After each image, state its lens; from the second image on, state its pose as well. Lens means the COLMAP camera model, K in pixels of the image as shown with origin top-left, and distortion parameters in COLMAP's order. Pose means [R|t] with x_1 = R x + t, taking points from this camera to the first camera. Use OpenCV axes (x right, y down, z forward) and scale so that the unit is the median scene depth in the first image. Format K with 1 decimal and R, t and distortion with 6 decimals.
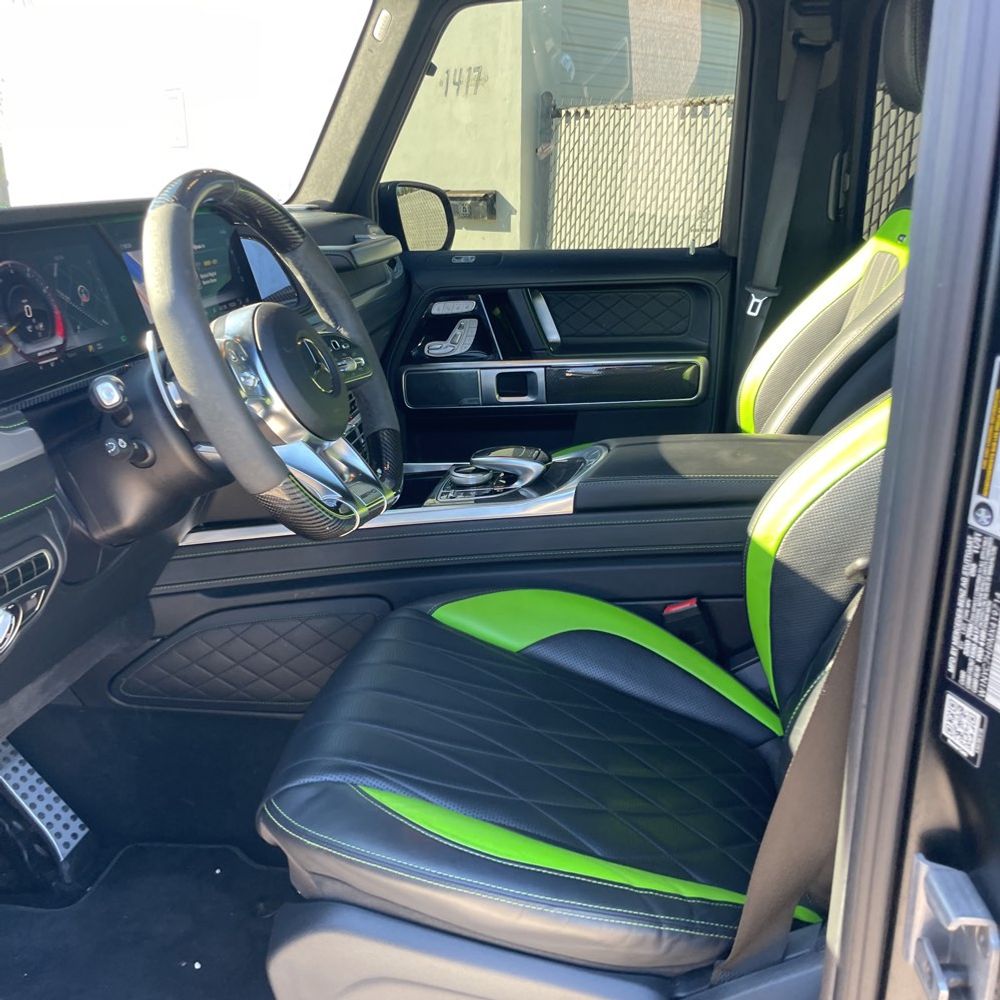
lens RADIAL K [[1002.0, 0, 500.0], [0, 1002.0, 500.0], [0, 0, 1]] dist [0.080911, -0.113633]
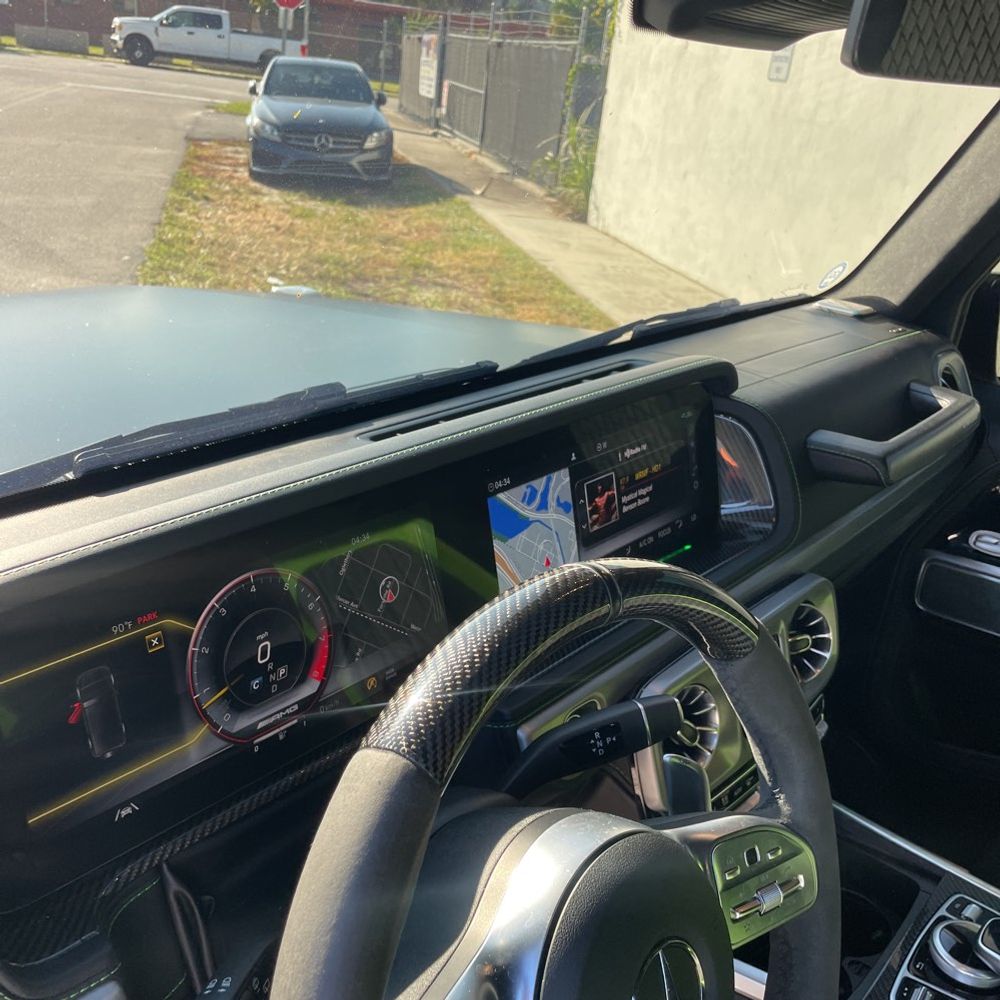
lens RADIAL K [[1002.0, 0, 500.0], [0, 1002.0, 500.0], [0, 0, 1]] dist [0.080911, -0.113633]
pose [[0.848951, 0.293897, -0.439212, -0.068345], [-0.261152, 0.955837, 0.134815, -0.245946], [0.459436, 0.000250, 0.888211, 0.334769]]
